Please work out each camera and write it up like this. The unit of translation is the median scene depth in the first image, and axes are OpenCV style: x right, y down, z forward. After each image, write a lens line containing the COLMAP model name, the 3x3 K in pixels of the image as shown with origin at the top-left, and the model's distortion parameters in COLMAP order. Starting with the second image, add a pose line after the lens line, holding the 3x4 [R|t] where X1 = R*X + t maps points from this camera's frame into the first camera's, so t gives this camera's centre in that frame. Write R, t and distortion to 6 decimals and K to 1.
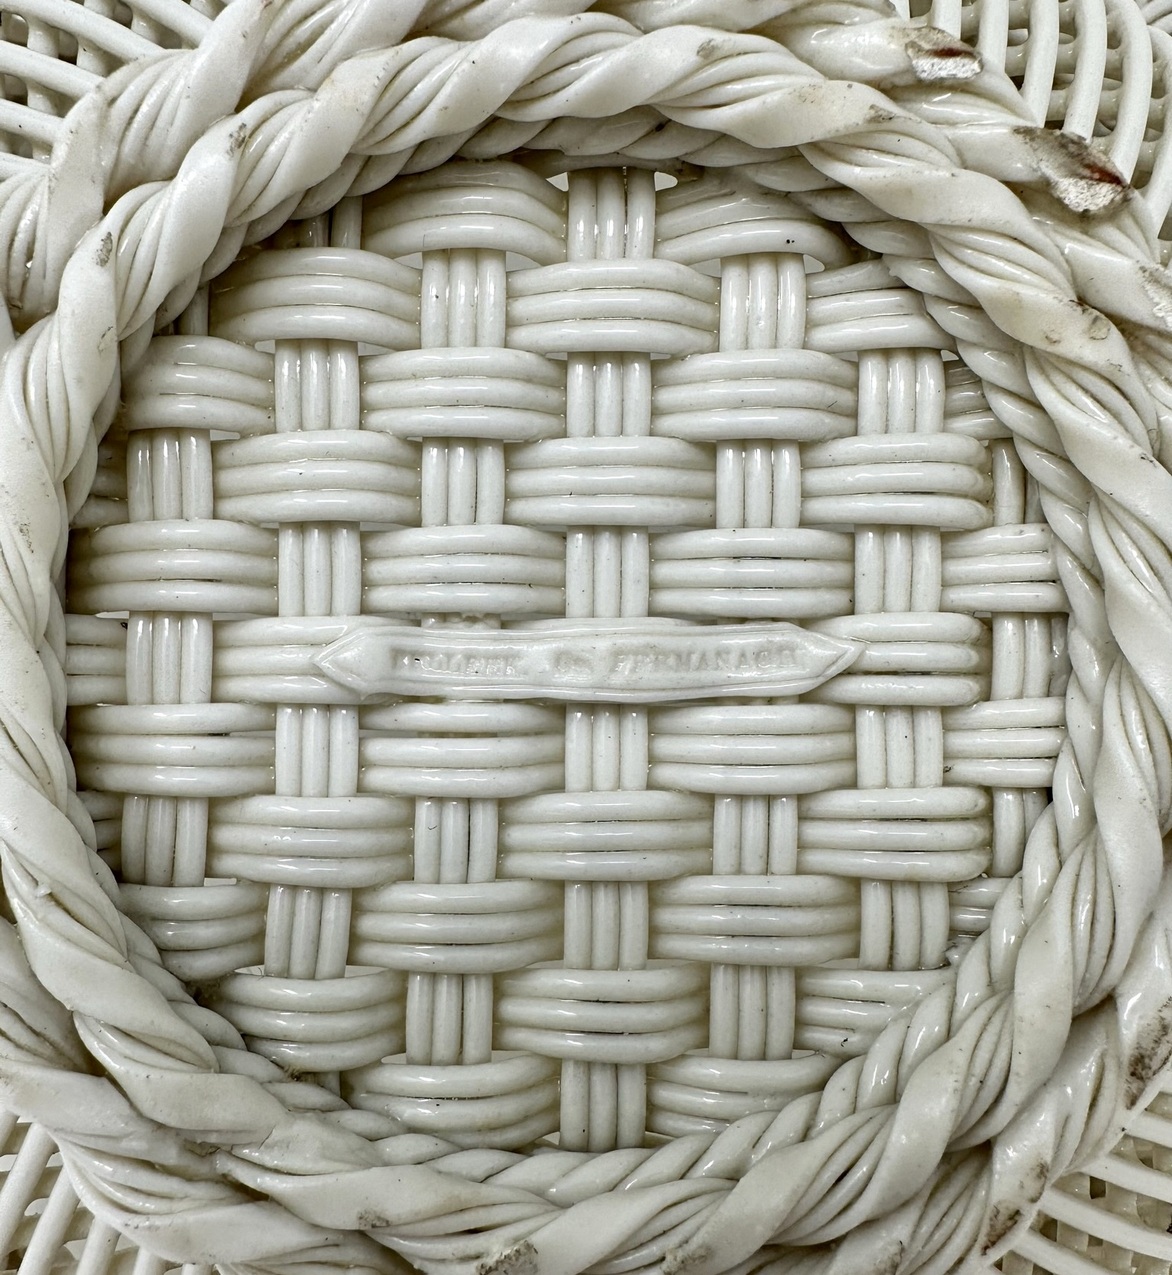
lens RADIAL K [[1392.1, 0, 585.4], [0, 1392.1, 609.6], [0, 0, 1]] dist [0.014531, 0.006164]
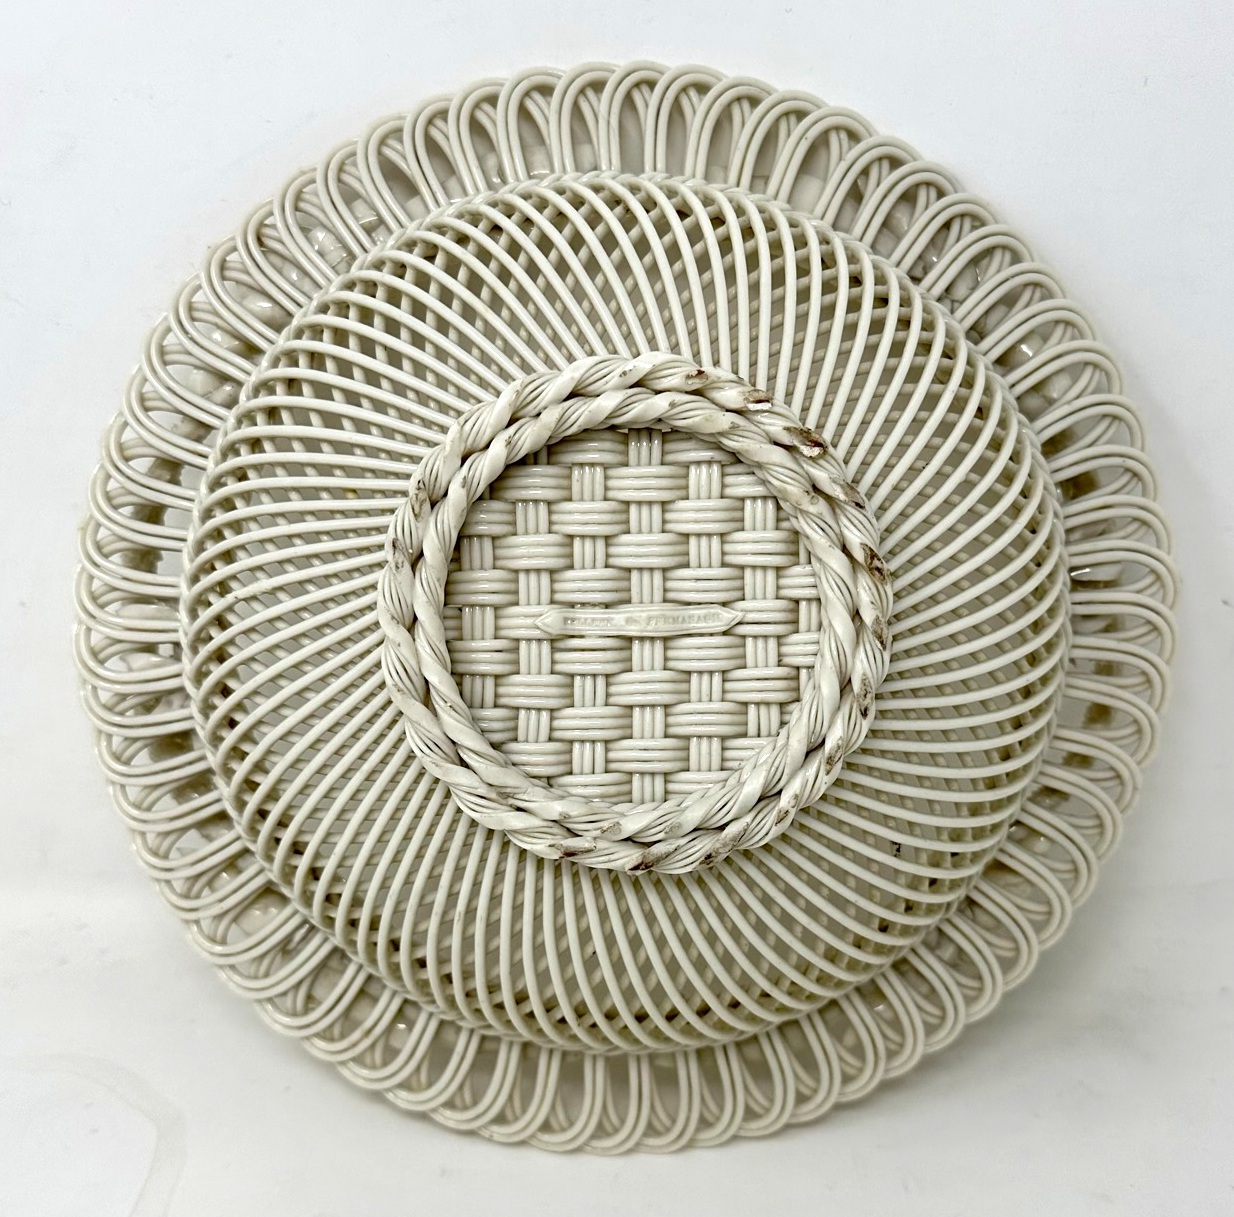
lens RADIAL K [[1723.3, 0, 617.0], [0, 1723.3, 608.5], [0, 0, 1]] dist [0.018939, 0.001407]
pose [[0.996816, -0.017873, -0.077701, 0.210813], [0.021433, 0.998747, 0.045232, -0.131851], [0.076795, -0.046754, 0.995950, -2.198064]]
